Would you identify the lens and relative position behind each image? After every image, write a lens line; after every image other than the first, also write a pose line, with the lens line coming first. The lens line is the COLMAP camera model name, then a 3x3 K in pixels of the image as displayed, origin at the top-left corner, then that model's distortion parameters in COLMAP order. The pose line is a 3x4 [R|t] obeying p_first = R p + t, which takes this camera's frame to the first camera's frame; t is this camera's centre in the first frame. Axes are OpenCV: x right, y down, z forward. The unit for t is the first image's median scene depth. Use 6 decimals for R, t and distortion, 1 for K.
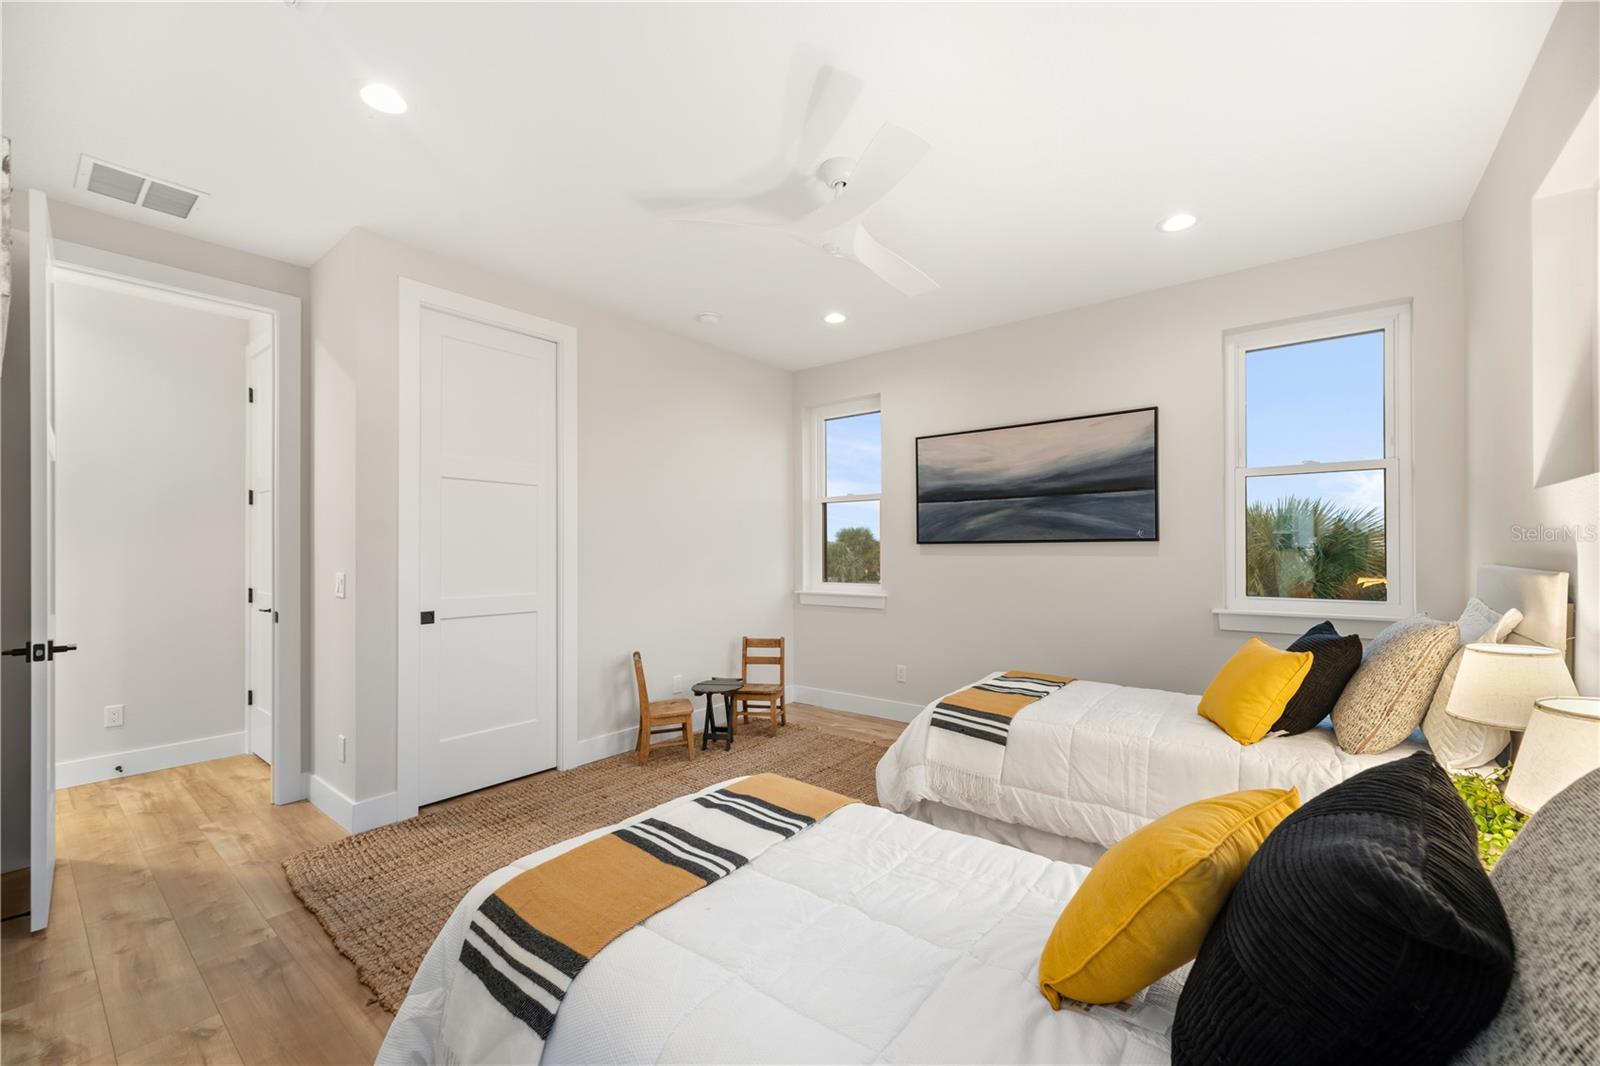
lens RADIAL K [[649.0, 0, 796.0], [0, 649.0, 542.2], [0, 0, 1]] dist [-0.000028, 0.000942]
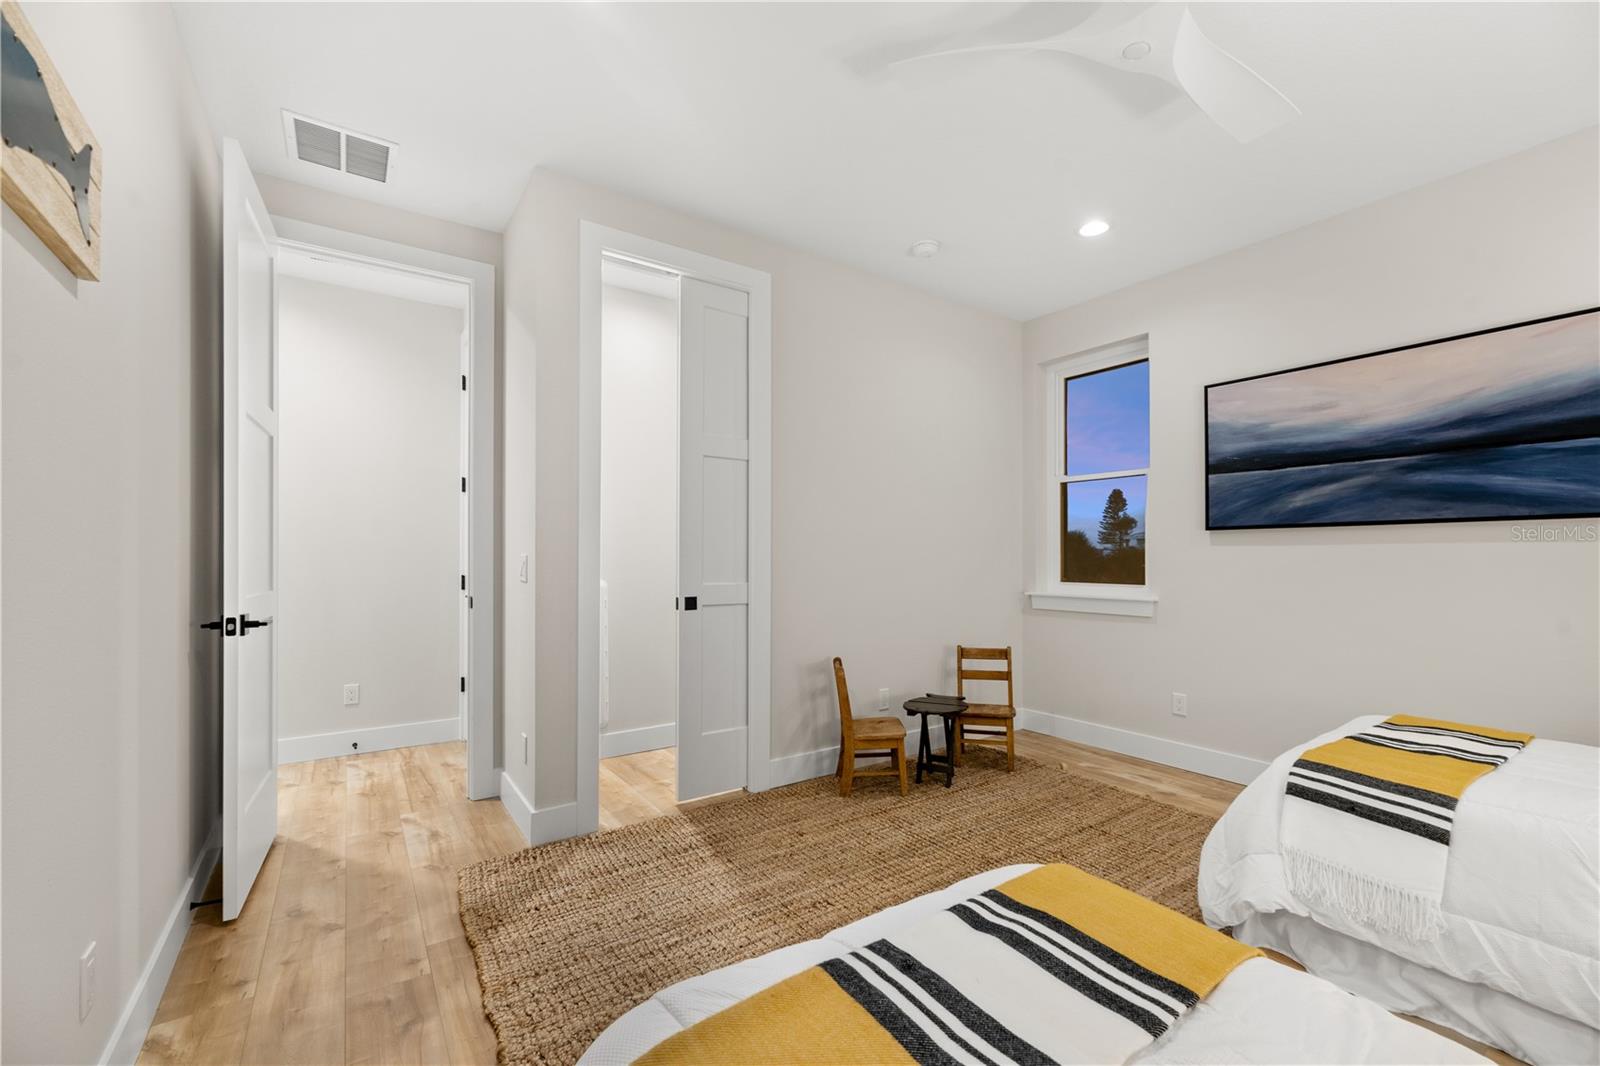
lens RADIAL K [[649.0, 0, 801.2], [0, 649.0, 540.6], [0, 0, 1]] dist [-0.000028, 0.000942]
pose [[0.960644, -0.001269, -0.277779, -0.072826], [-0.003552, 0.999852, -0.016851, 0.040815], [0.277759, 0.017174, 0.960497, 0.227337]]
